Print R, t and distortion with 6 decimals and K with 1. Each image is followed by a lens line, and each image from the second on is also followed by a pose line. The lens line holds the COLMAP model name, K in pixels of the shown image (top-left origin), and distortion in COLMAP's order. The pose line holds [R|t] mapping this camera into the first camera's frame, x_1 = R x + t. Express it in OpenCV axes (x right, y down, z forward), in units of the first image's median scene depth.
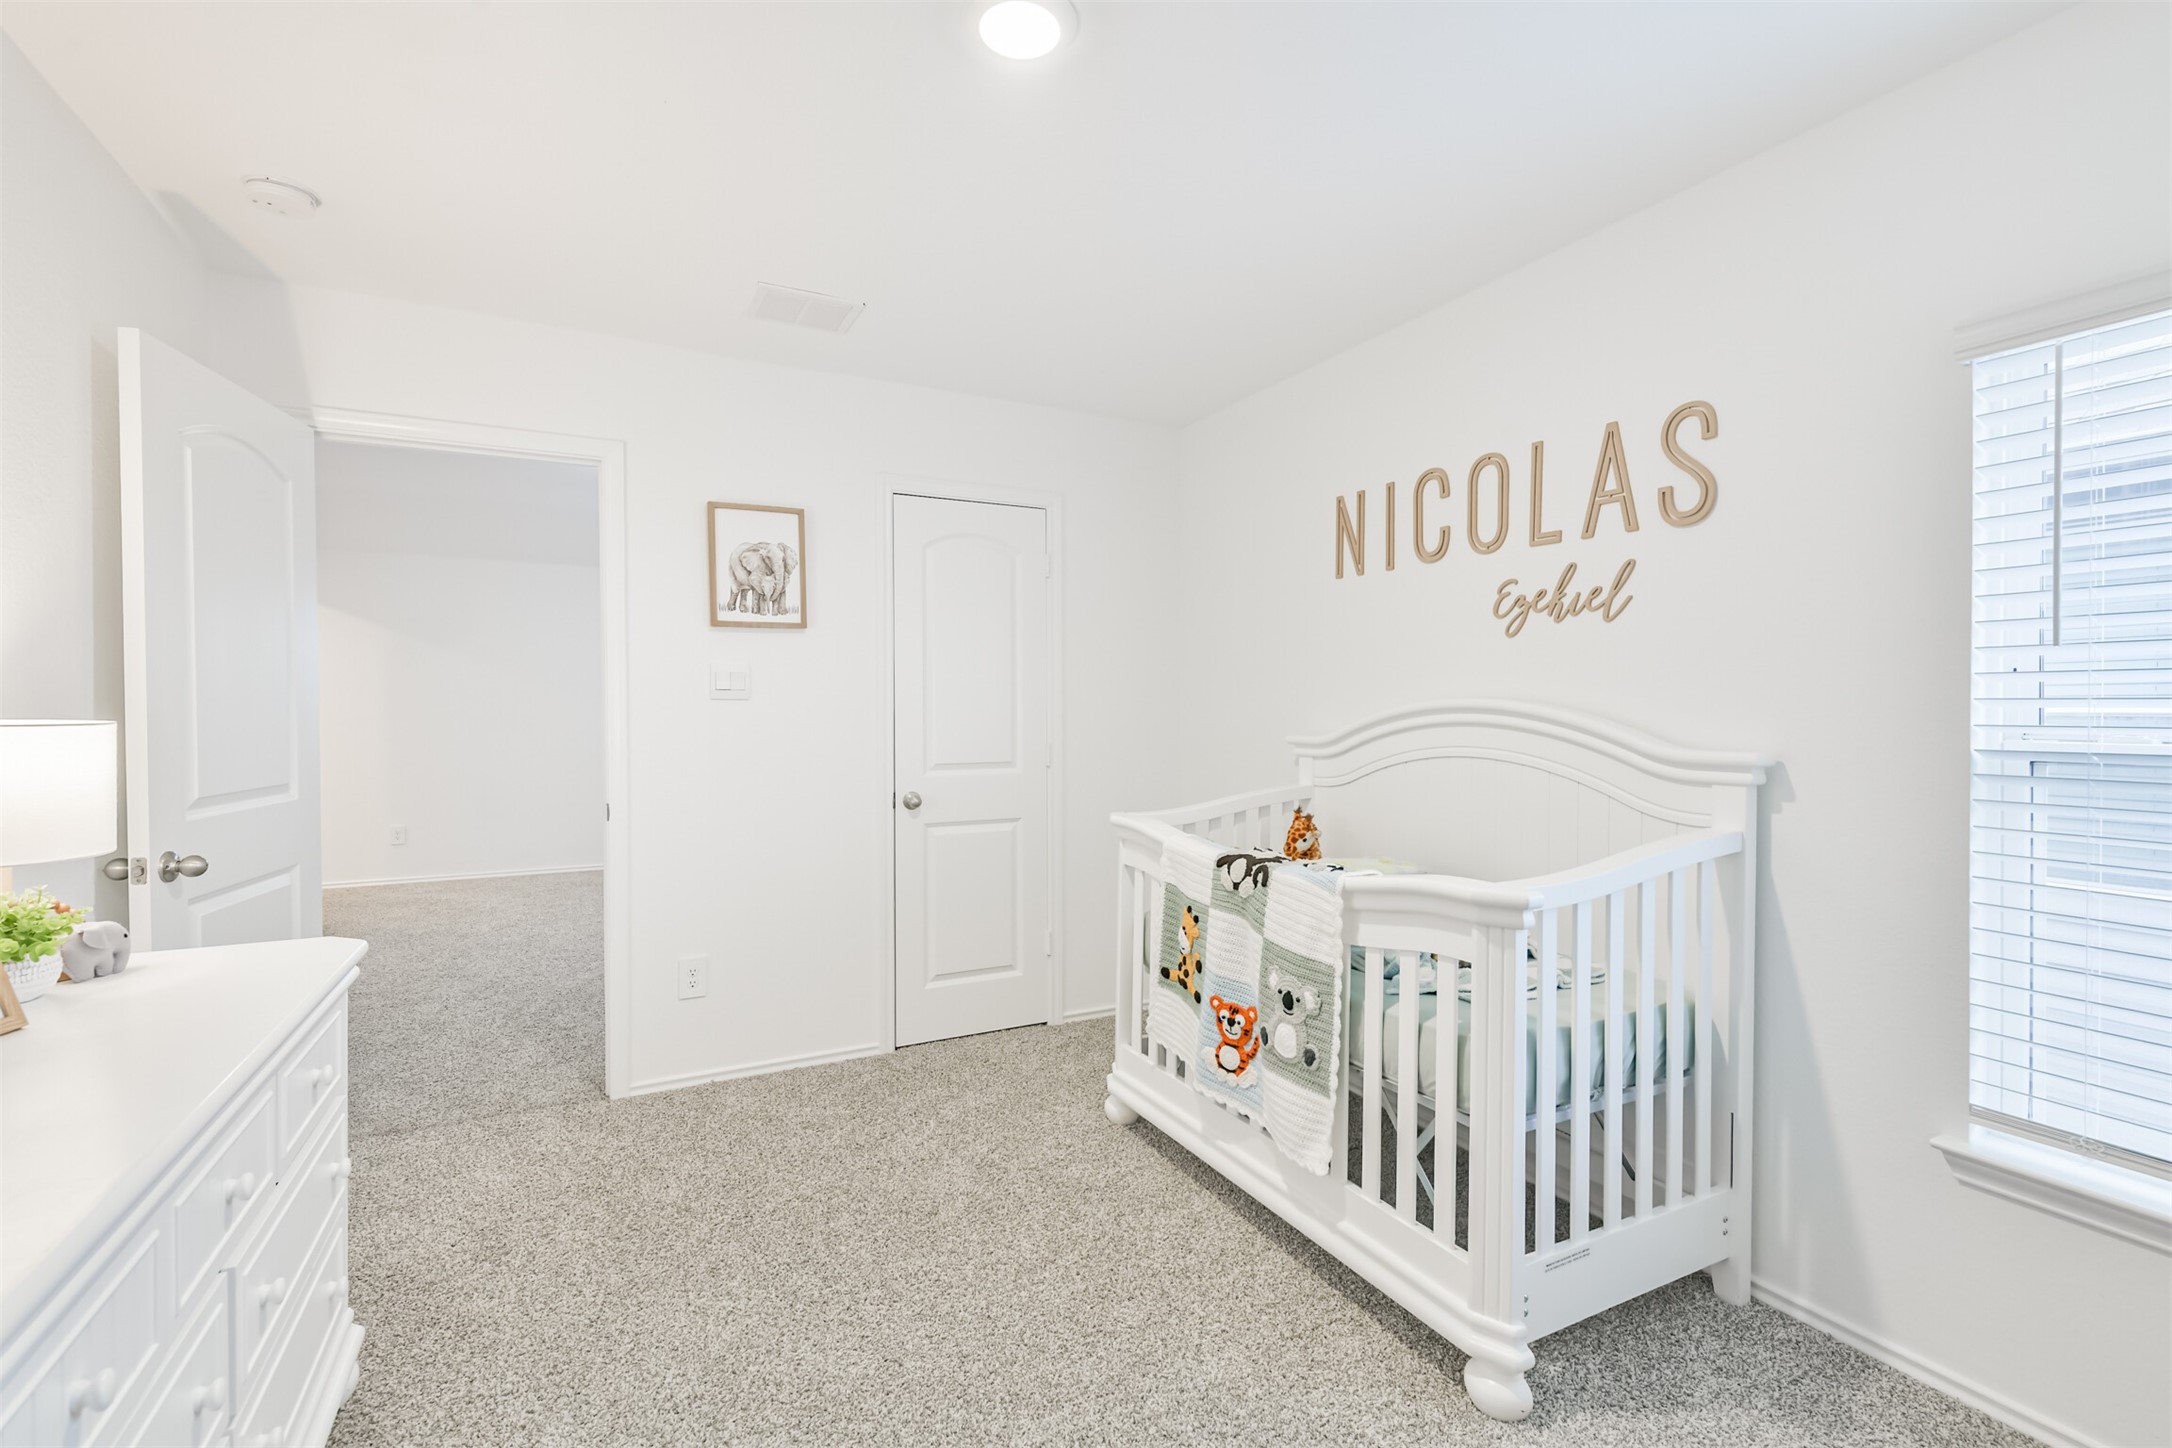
lens RADIAL K [[937.6, 0, 1078.8], [0, 937.6, 717.5], [0, 0, 1]] dist [0.011789, -0.004791]
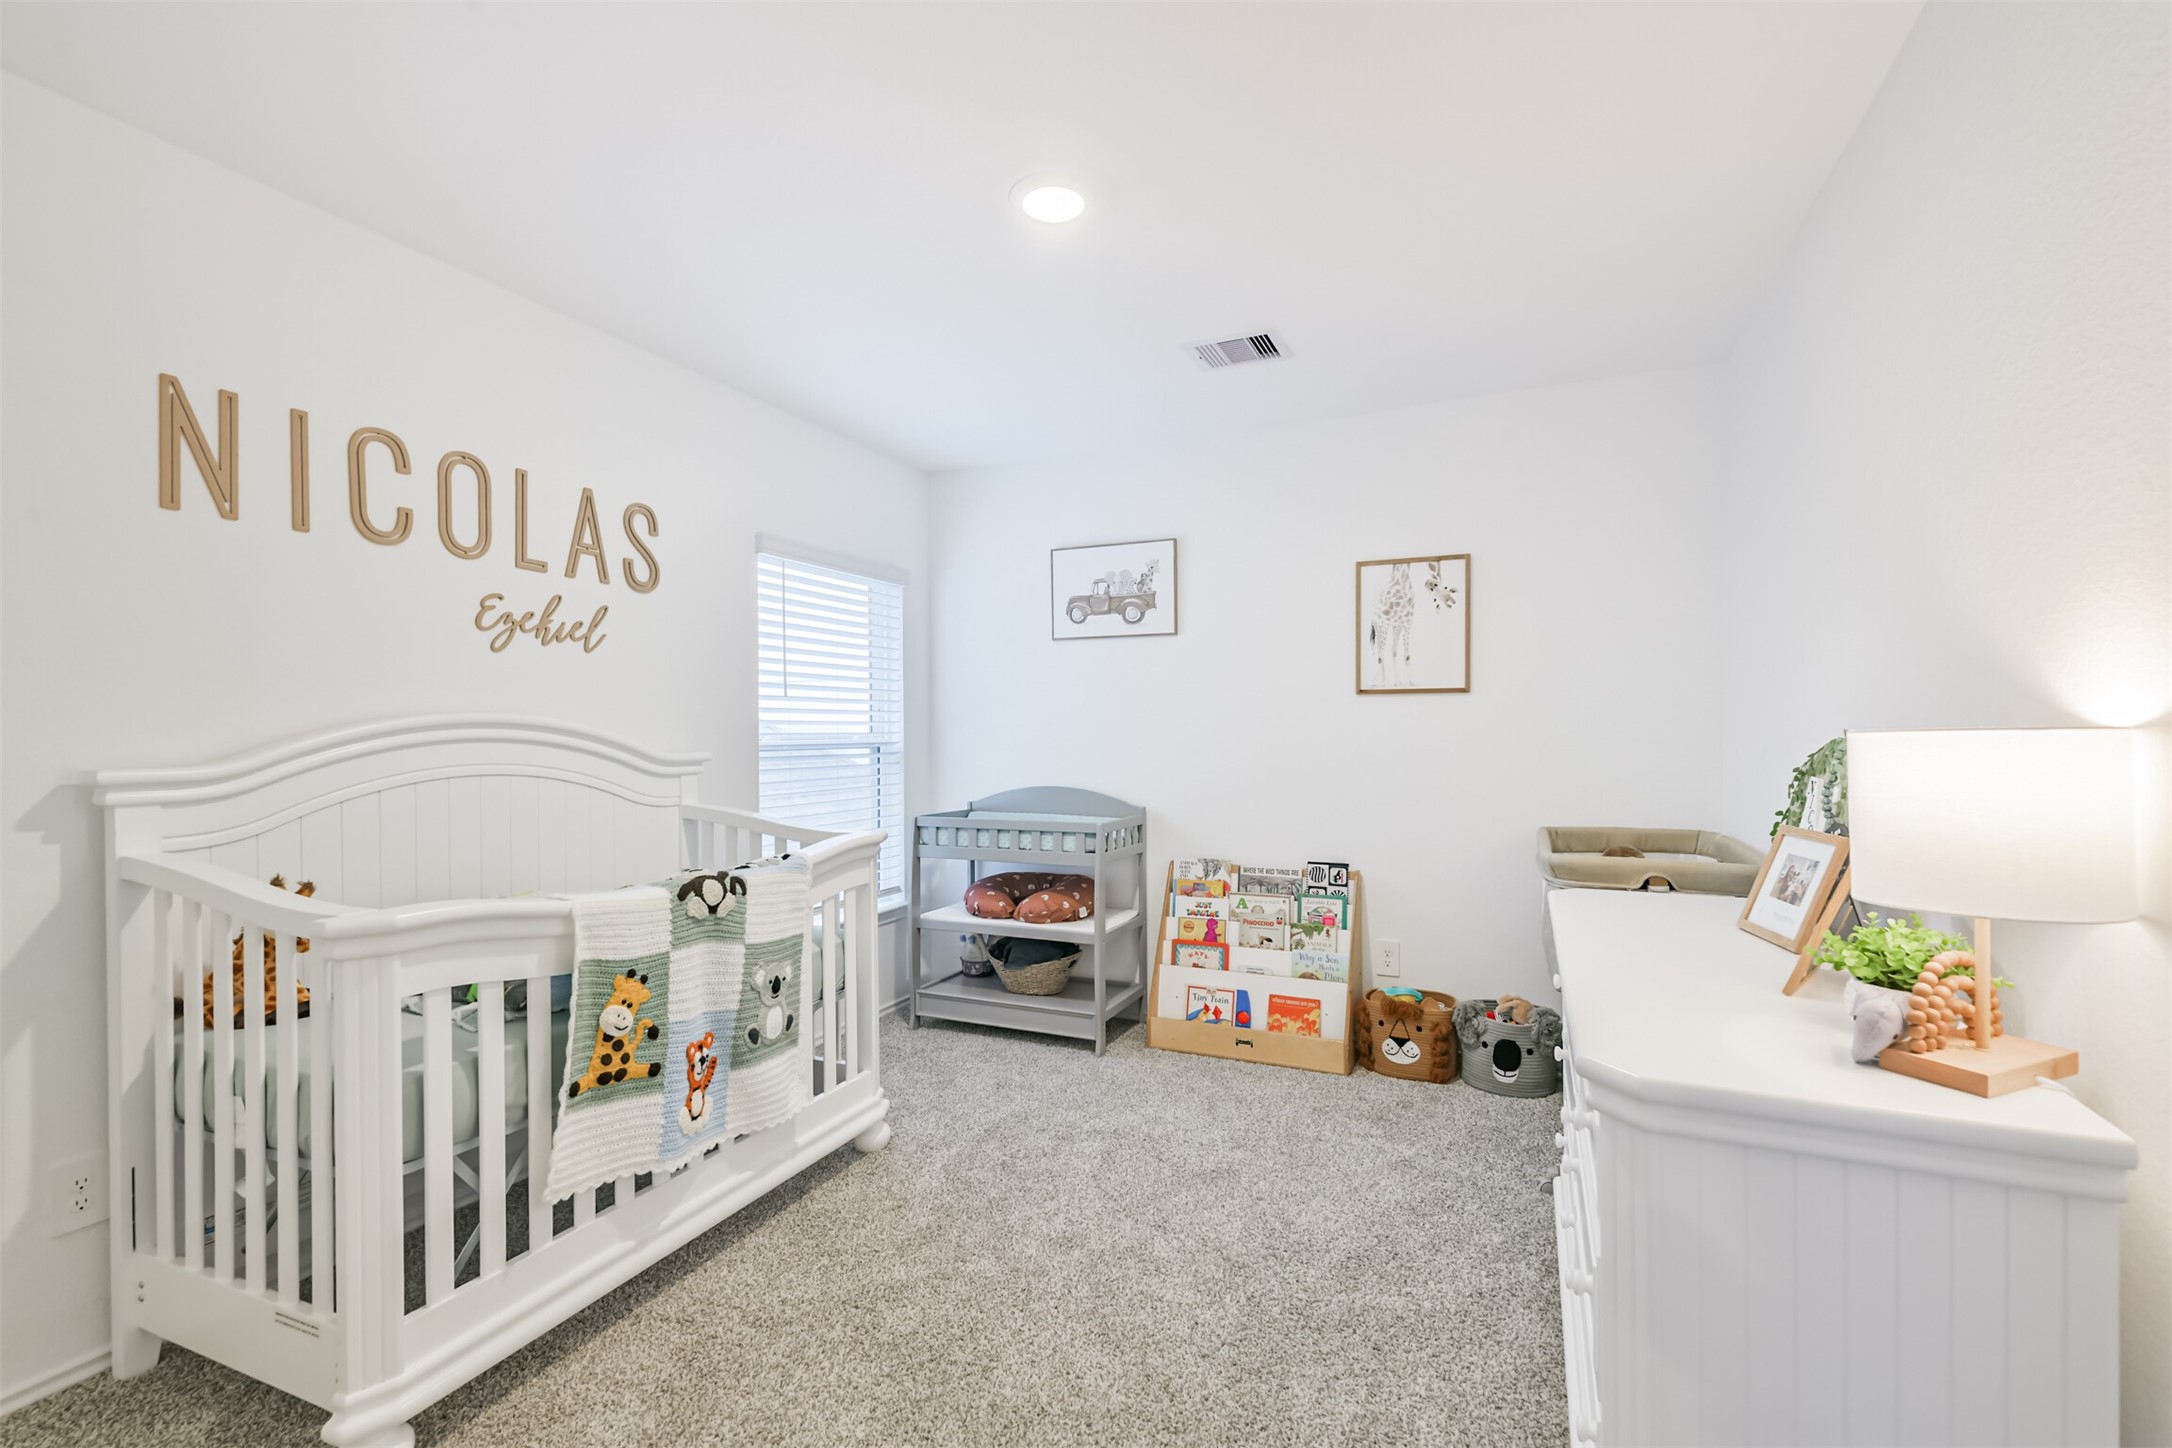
lens RADIAL K [[937.6, 0, 1080.4], [0, 937.6, 729.4], [0, 0, 1]] dist [0.011789, -0.004791]
pose [[-0.616521, 0.002236, 0.787335, -0.778212], [0.010380, 0.999932, 0.005289, -0.002493], [-0.787270, 0.011434, -0.616503, 1.245766]]
